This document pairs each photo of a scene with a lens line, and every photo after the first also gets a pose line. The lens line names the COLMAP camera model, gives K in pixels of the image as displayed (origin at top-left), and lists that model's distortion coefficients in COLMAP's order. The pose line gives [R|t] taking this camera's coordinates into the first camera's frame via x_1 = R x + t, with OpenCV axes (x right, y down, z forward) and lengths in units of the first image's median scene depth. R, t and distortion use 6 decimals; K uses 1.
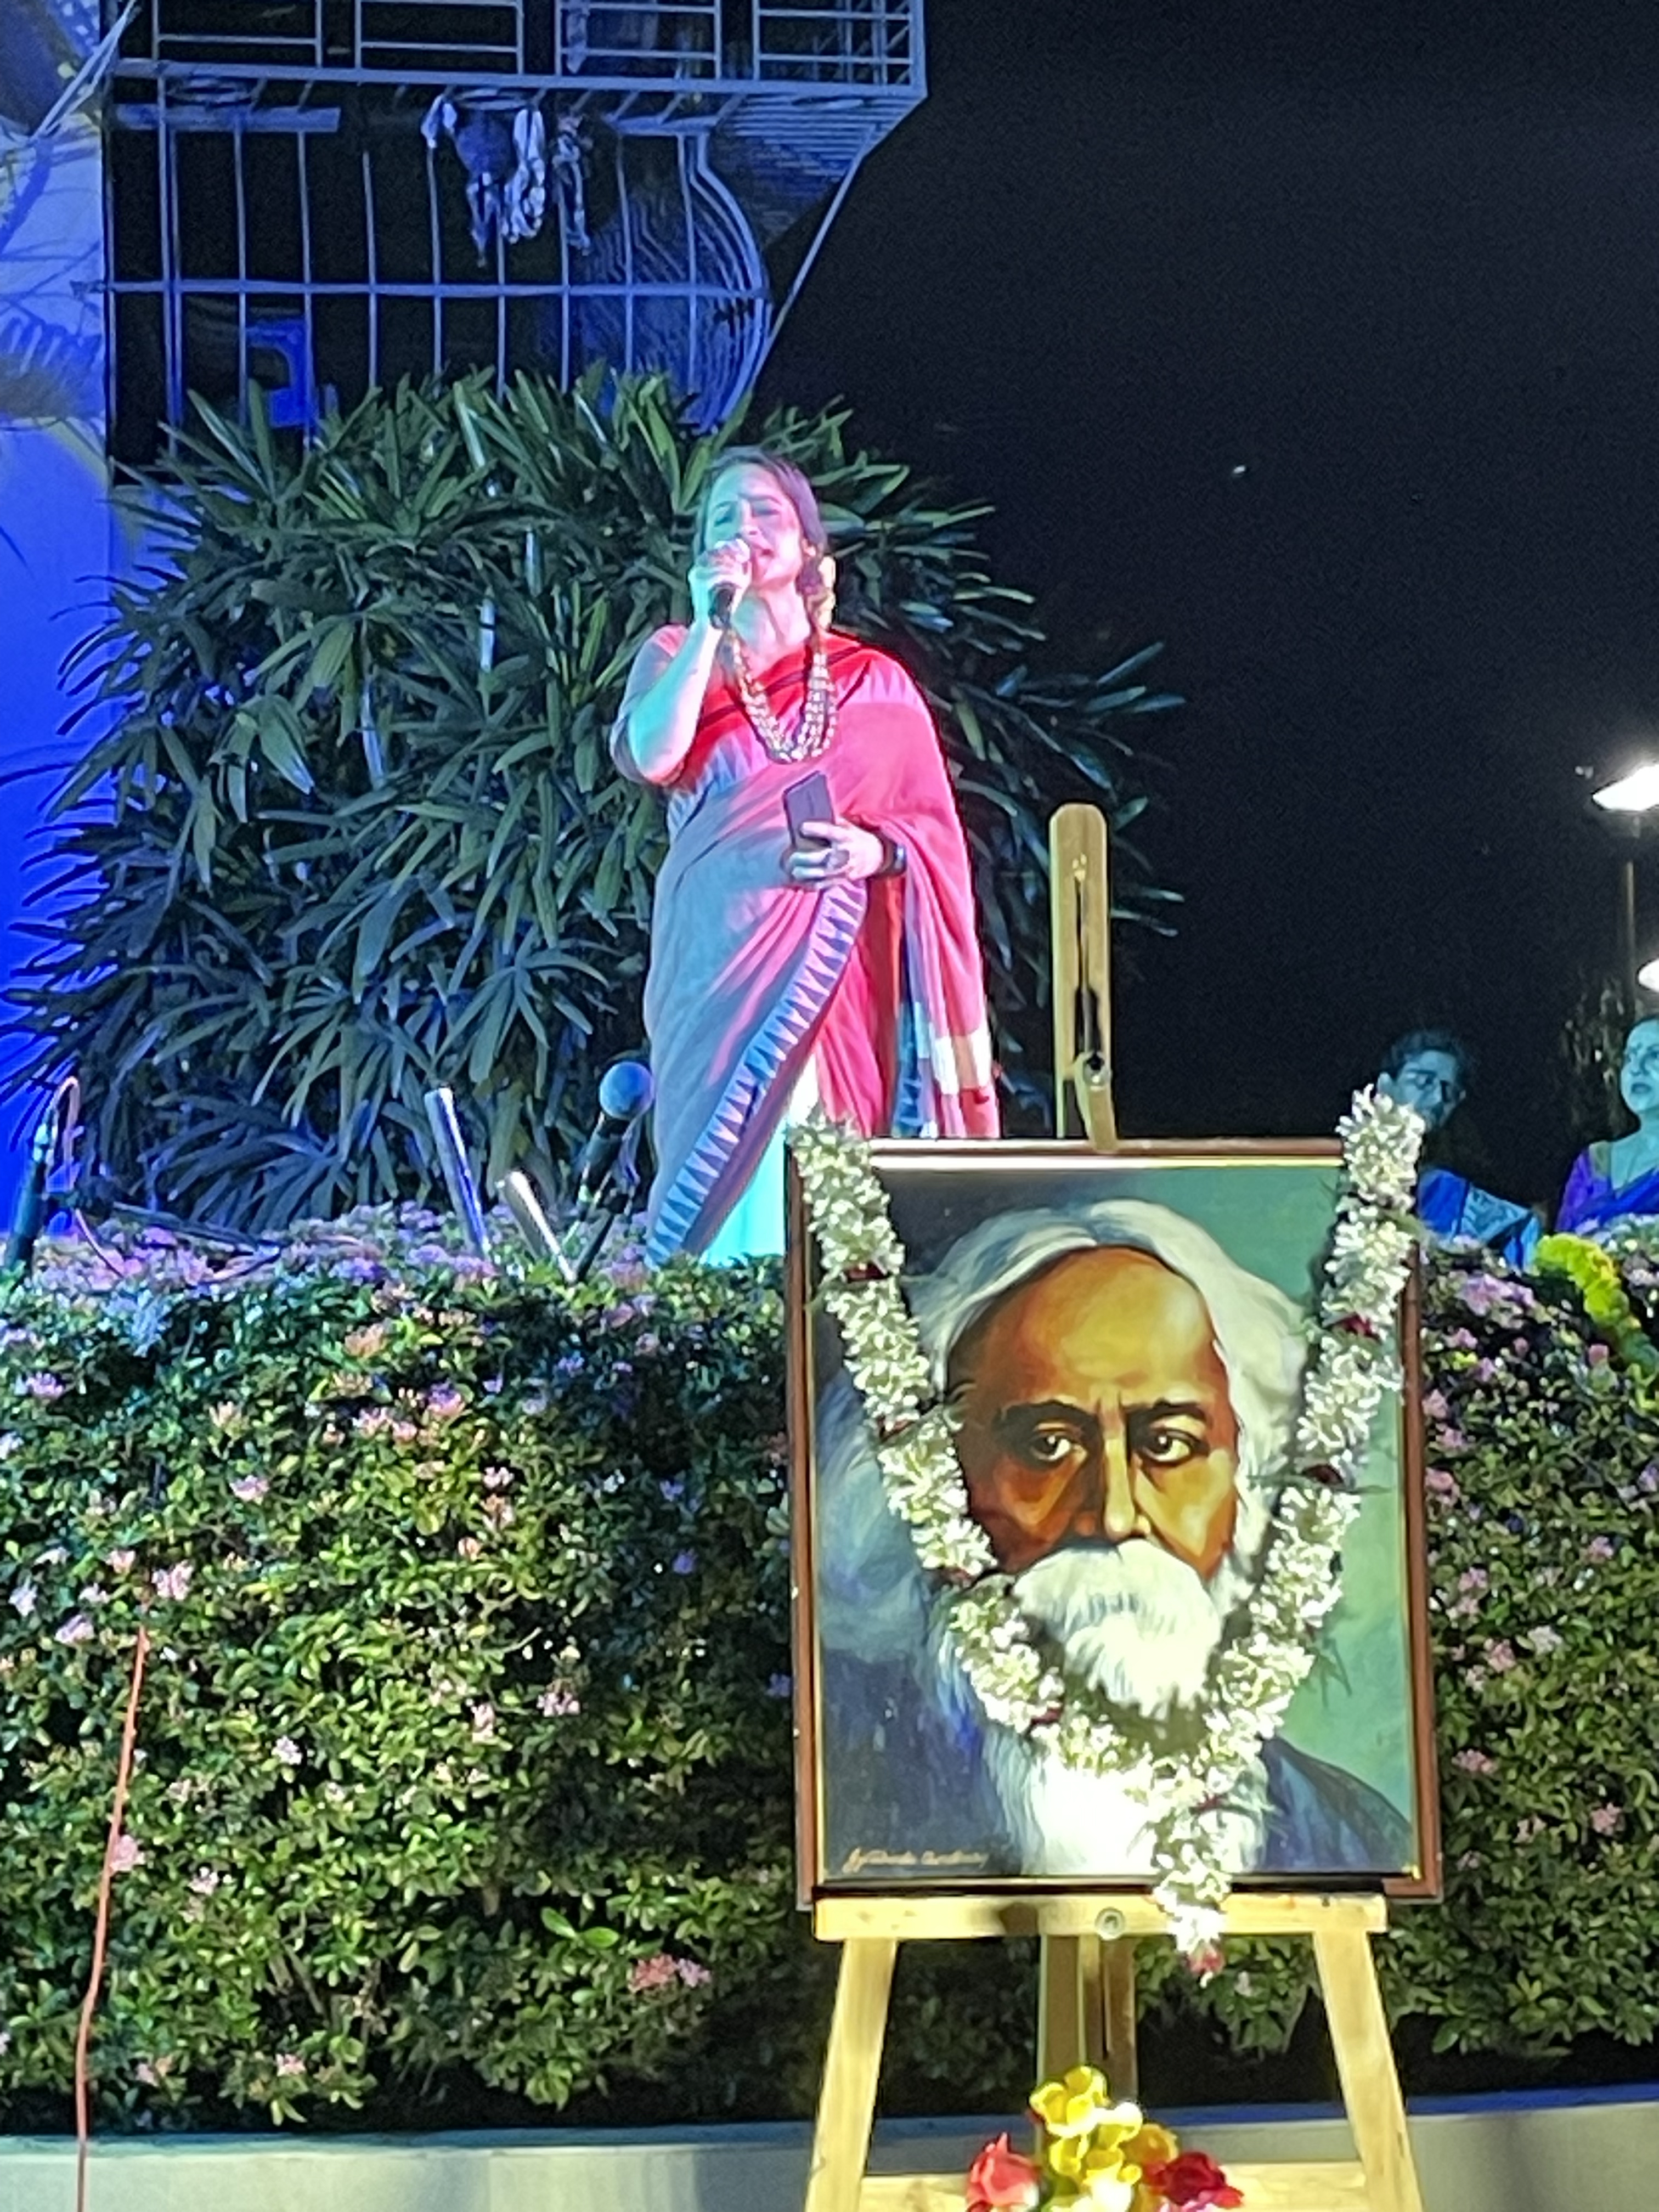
lens RADIAL K [[6104.7, 0, 853.6], [0, 6104.7, 1004.6], [0, 0, 1]] dist [0.100902, 0.000000]
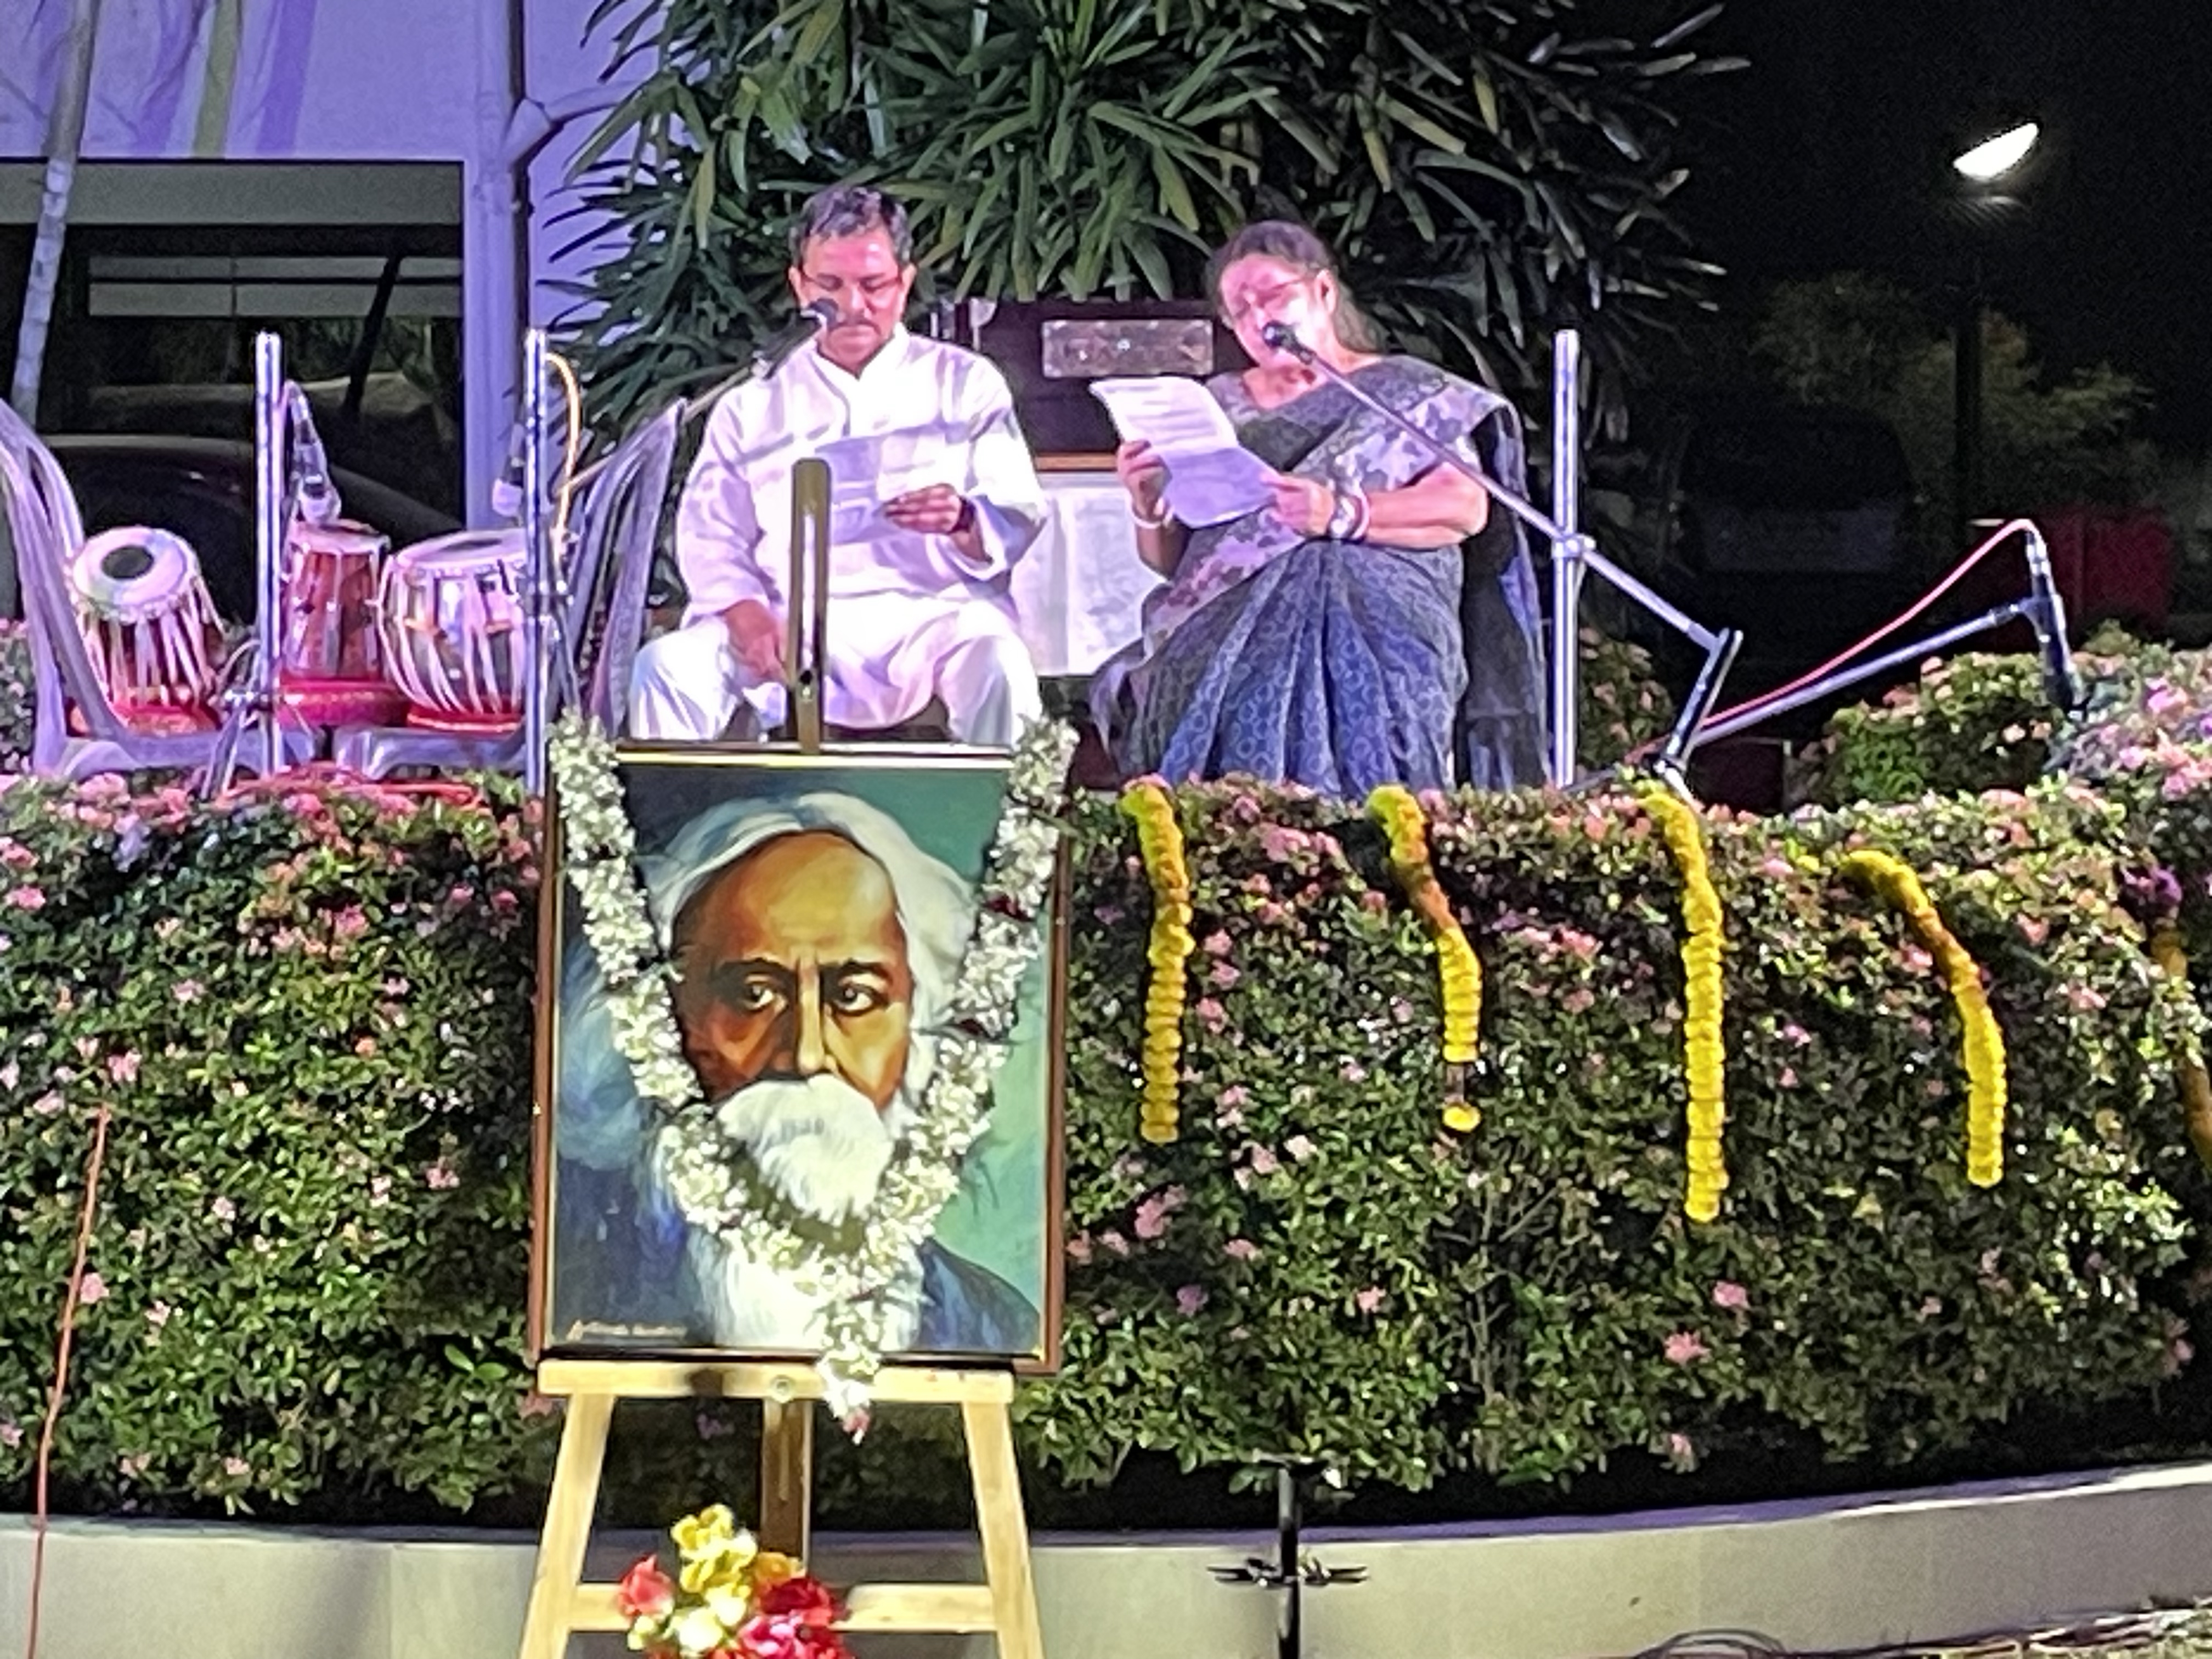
lens RADIAL K [[7245.6, 0, 1132.8], [0, 7245.6, 747.8], [0, 0, 1]] dist [0.118126, 0.000000]
pose [[0.990191, 0.027318, -0.137022, 0.274667], [-0.015374, 0.996048, 0.087480, -0.094181], [0.138870, -0.084515, 0.986698, -0.365446]]
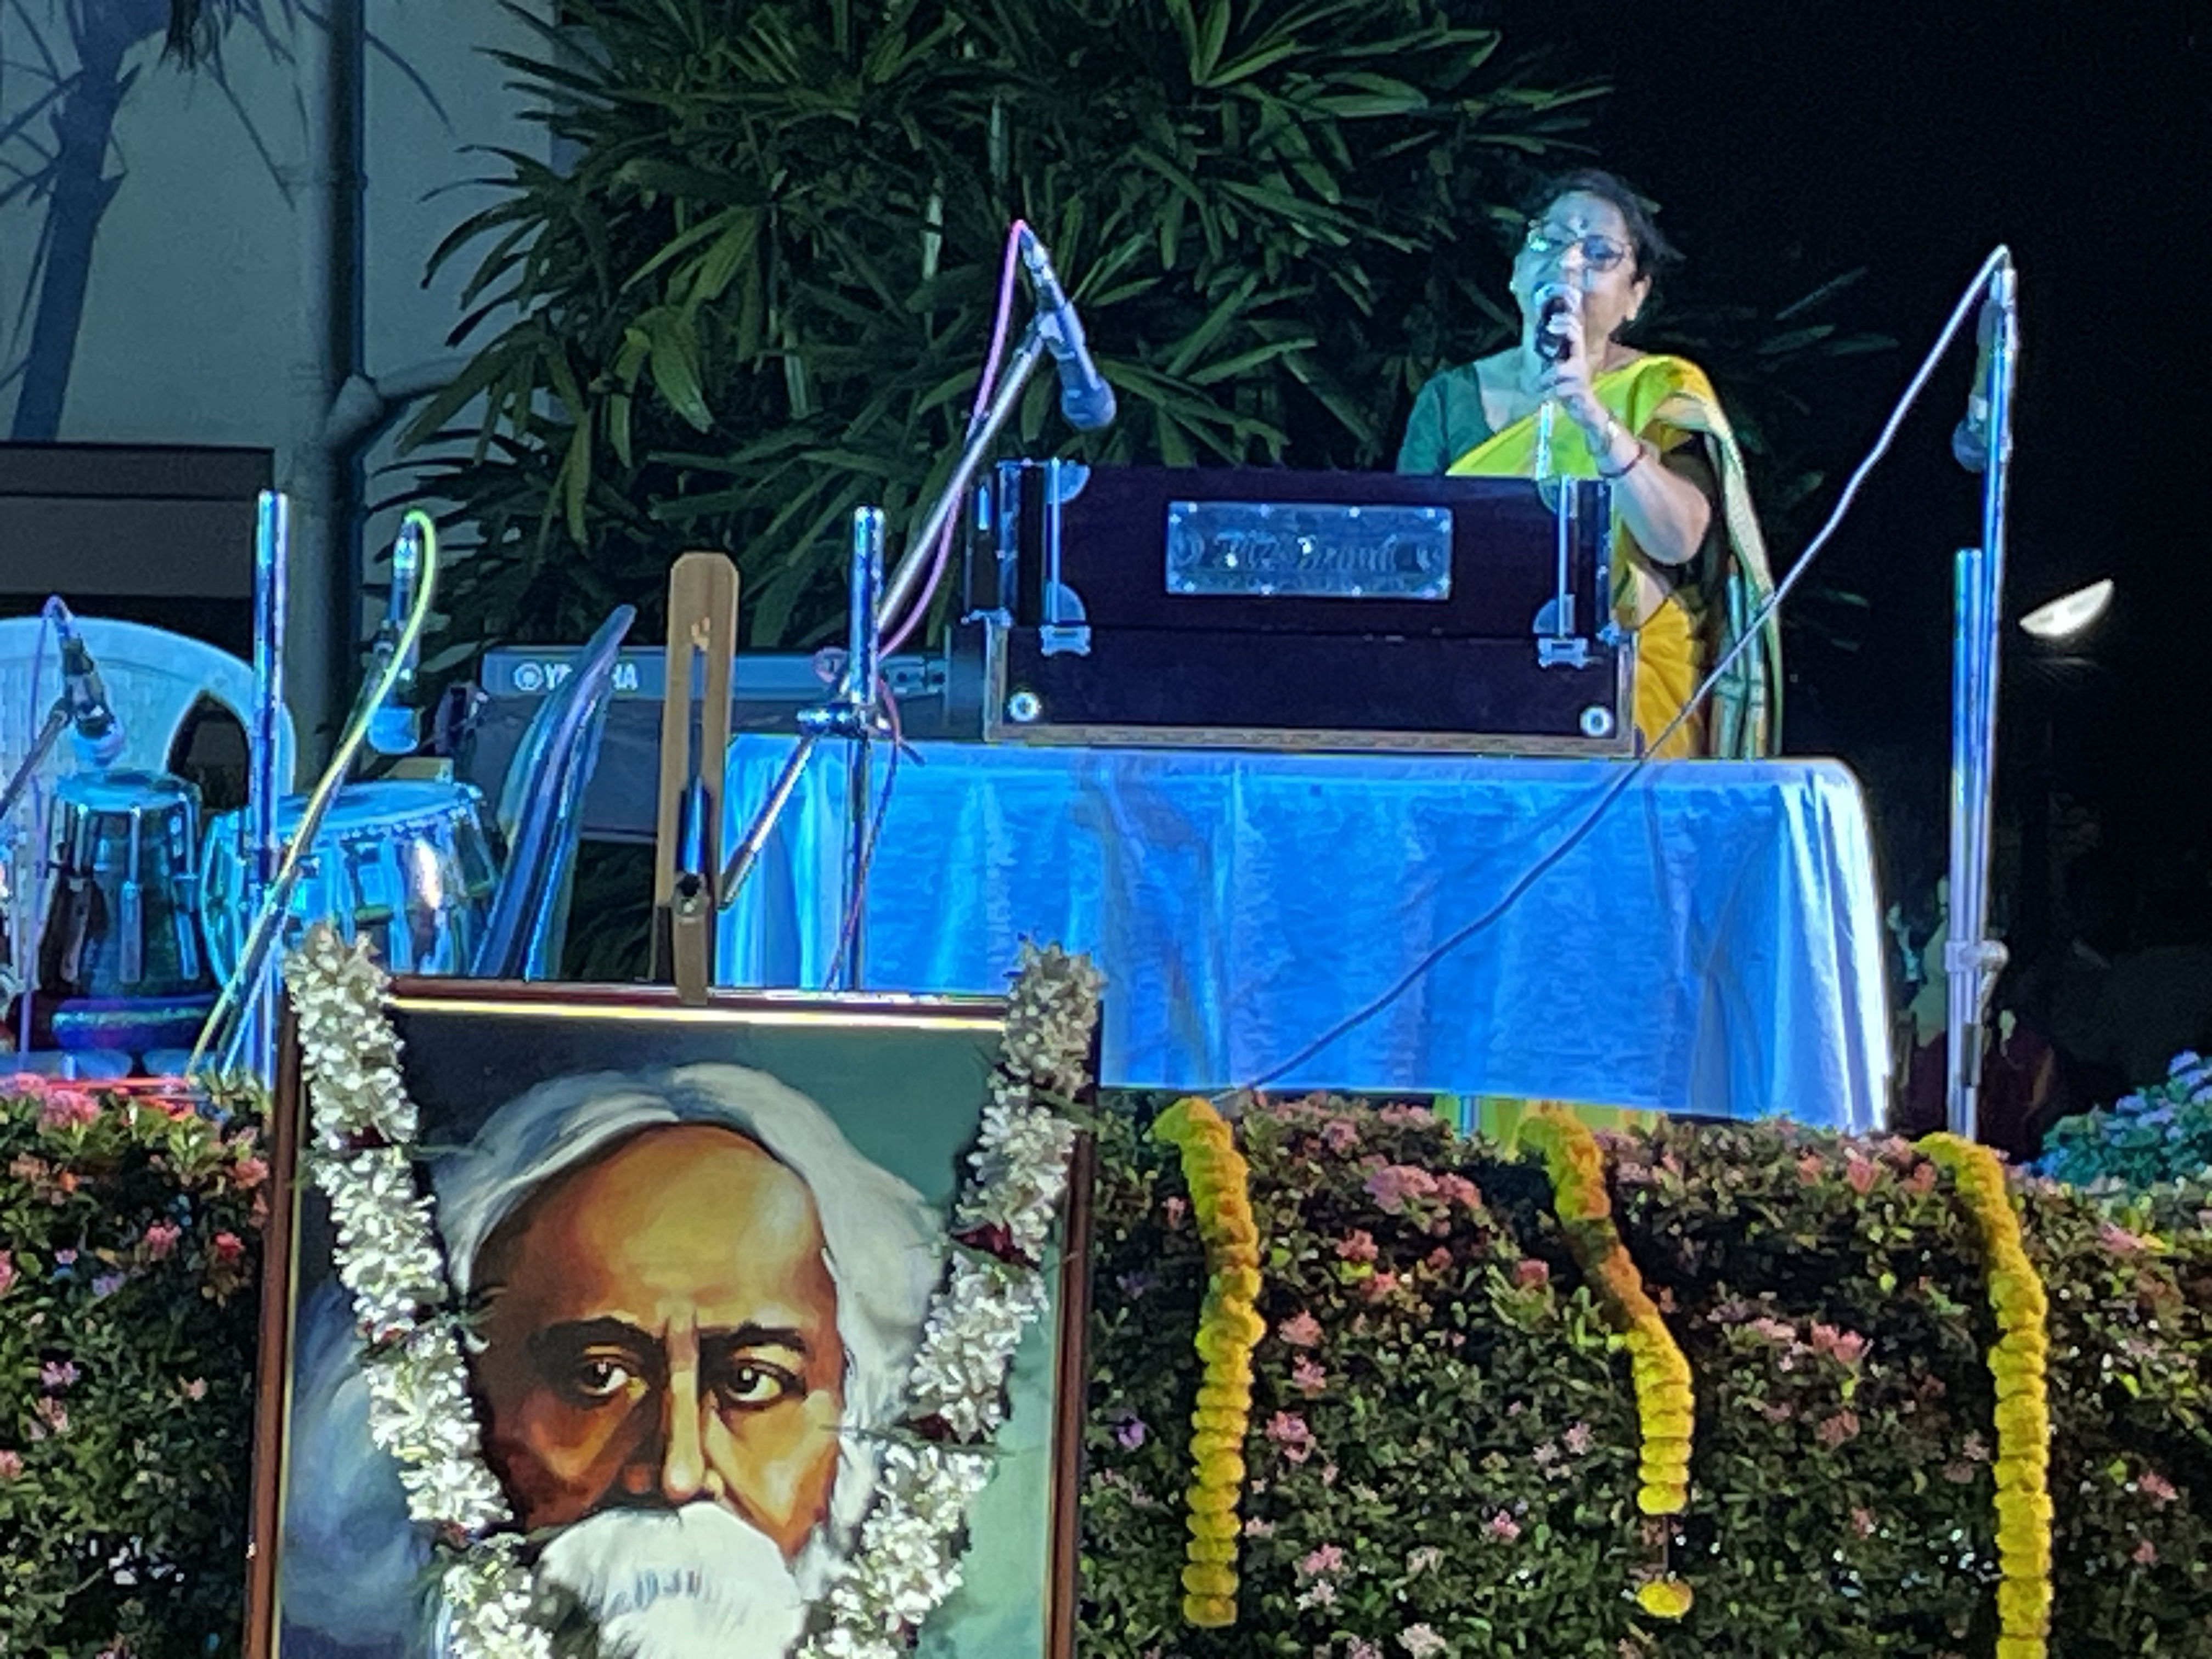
lens RADIAL K [[7856.9, 0, 1187.1], [0, 7856.9, 861.6], [0, 0, 1]] dist [0.139331, 0.000000]
pose [[0.991869, 0.036687, -0.121860, 0.205826], [-0.033482, 0.999040, 0.028247, -0.021784], [0.122779, -0.023937, 0.992145, 0.016253]]
